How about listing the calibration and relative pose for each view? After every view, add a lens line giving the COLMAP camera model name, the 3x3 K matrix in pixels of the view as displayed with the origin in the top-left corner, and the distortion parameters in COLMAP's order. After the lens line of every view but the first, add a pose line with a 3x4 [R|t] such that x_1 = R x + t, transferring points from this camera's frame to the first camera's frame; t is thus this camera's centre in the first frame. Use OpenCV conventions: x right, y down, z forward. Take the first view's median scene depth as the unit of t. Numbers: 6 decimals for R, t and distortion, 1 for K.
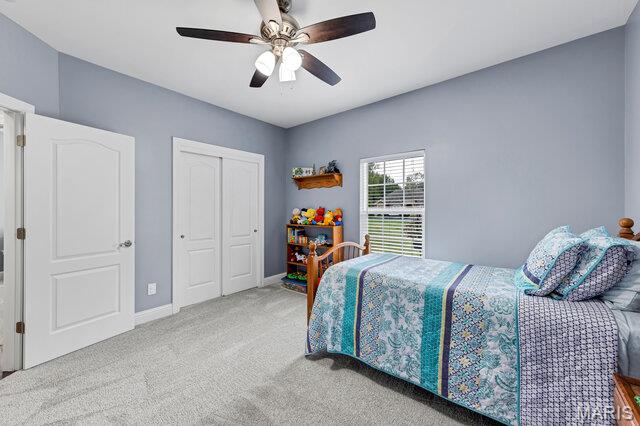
lens RADIAL K [[246.4, 0, 321.4], [0, 246.4, 211.1], [0, 0, 1]] dist [0.008842, -0.000014]
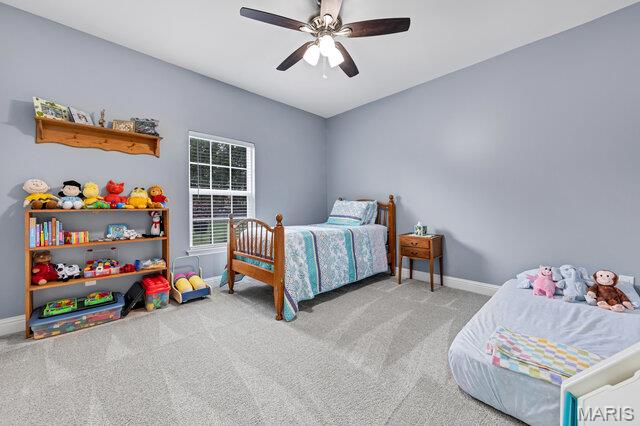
lens RADIAL K [[246.4, 0, 321.8], [0, 246.4, 209.7], [0, 0, 1]] dist [0.008842, -0.000014]
pose [[0.117755, -0.005606, 0.993027, -1.206191], [0.014003, 0.999894, 0.003984, 0.129644], [-0.992944, 0.013436, 0.117821, 0.823927]]
